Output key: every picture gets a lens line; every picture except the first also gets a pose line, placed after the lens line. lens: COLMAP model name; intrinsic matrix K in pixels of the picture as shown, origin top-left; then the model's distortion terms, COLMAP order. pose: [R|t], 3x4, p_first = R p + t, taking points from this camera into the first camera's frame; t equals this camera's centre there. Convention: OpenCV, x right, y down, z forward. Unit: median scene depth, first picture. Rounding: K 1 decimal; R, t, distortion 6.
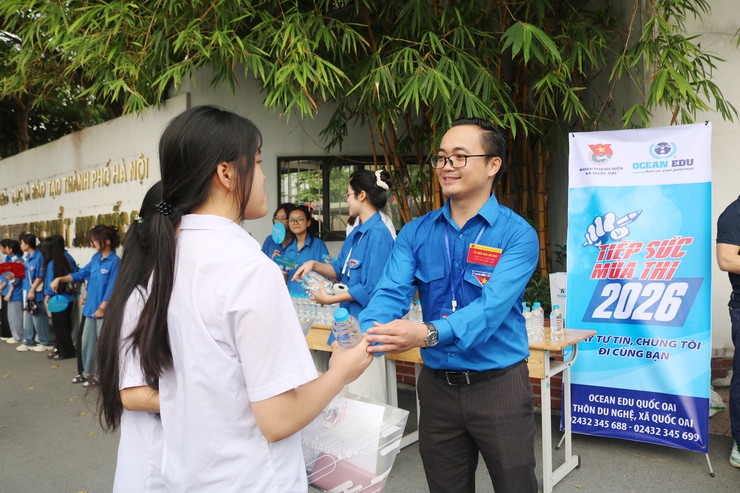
lens RADIAL K [[591.0, 0, 391.9], [0, 591.0, 248.4], [0, 0, 1]] dist [-0.061450, 0.007811]
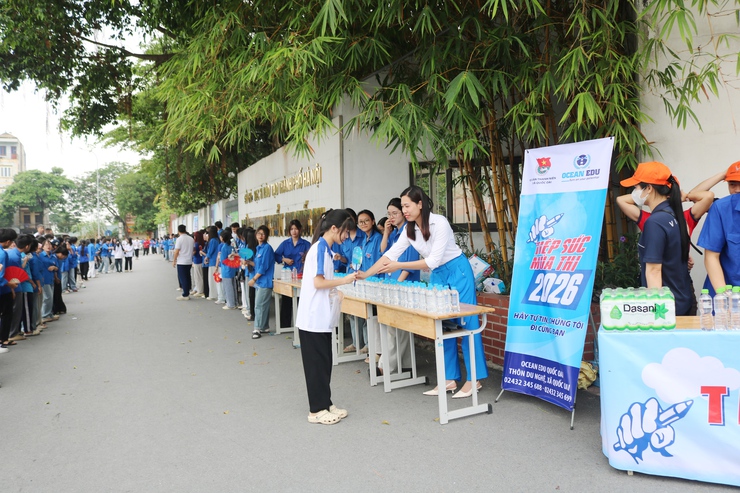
lens RADIAL K [[591.0, 0, 391.9], [0, 591.0, 248.4], [0, 0, 1]] dist [-0.061450, 0.007811]
pose [[0.904670, -0.006999, -0.426055, 0.623429], [0.025126, 0.999002, 0.036941, -0.046334], [0.425371, -0.044125, 0.903943, -0.253115]]
